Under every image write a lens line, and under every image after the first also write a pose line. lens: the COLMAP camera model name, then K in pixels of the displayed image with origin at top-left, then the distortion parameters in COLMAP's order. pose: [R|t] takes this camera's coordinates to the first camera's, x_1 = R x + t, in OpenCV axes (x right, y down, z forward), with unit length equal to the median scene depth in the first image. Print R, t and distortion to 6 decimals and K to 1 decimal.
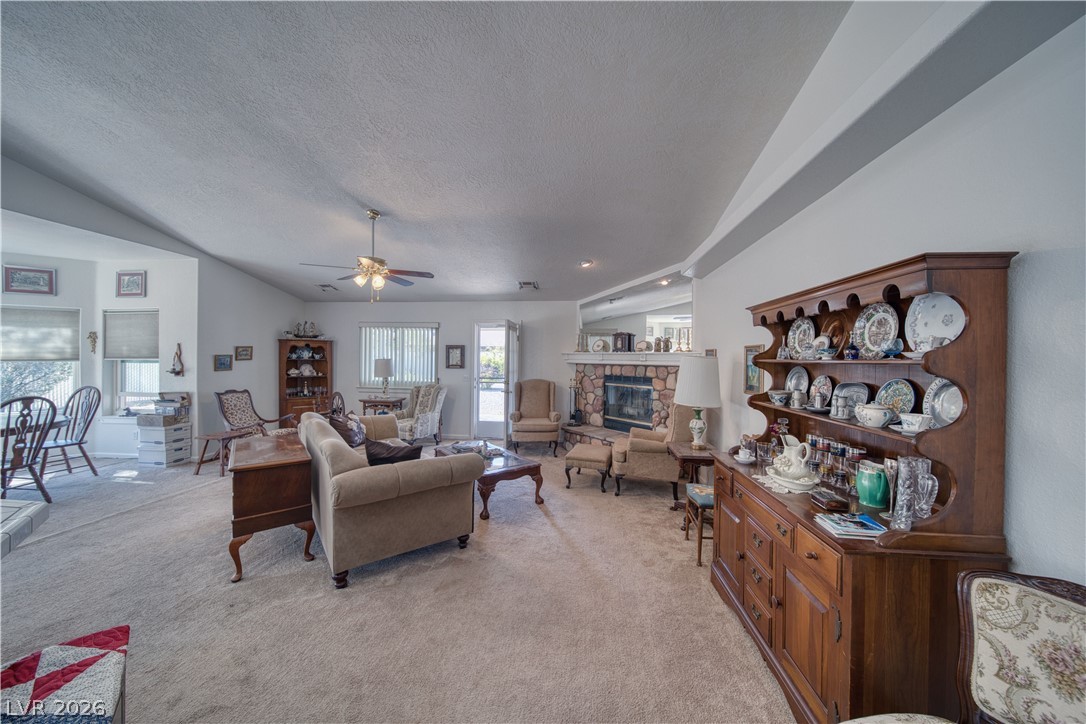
lens RADIAL K [[379.8, 0, 545.7], [0, 379.8, 360.8], [0, 0, 1]] dist [-0.003152, -0.000953]
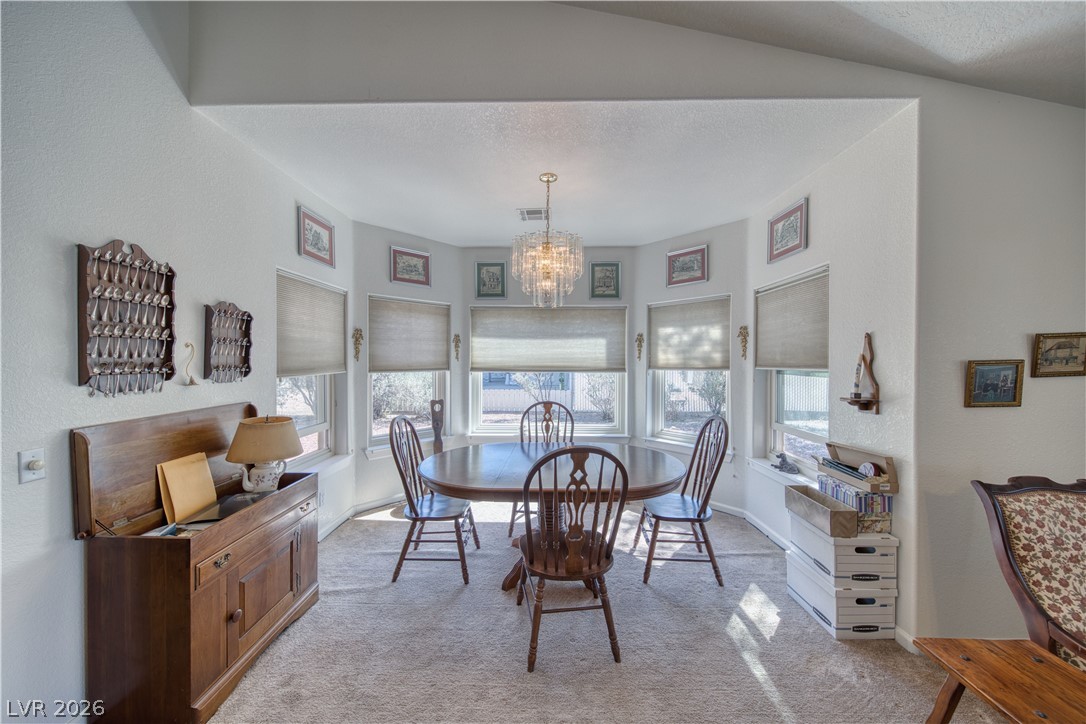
lens RADIAL K [[379.8, 0, 540.1], [0, 379.8, 361.4], [0, 0, 1]] dist [-0.003152, -0.000953]
pose [[0.084276, -0.001841, -0.996441, -0.591029], [-0.007827, 0.999966, -0.002510, -0.011636], [0.996412, 0.008011, 0.084259, 0.610848]]
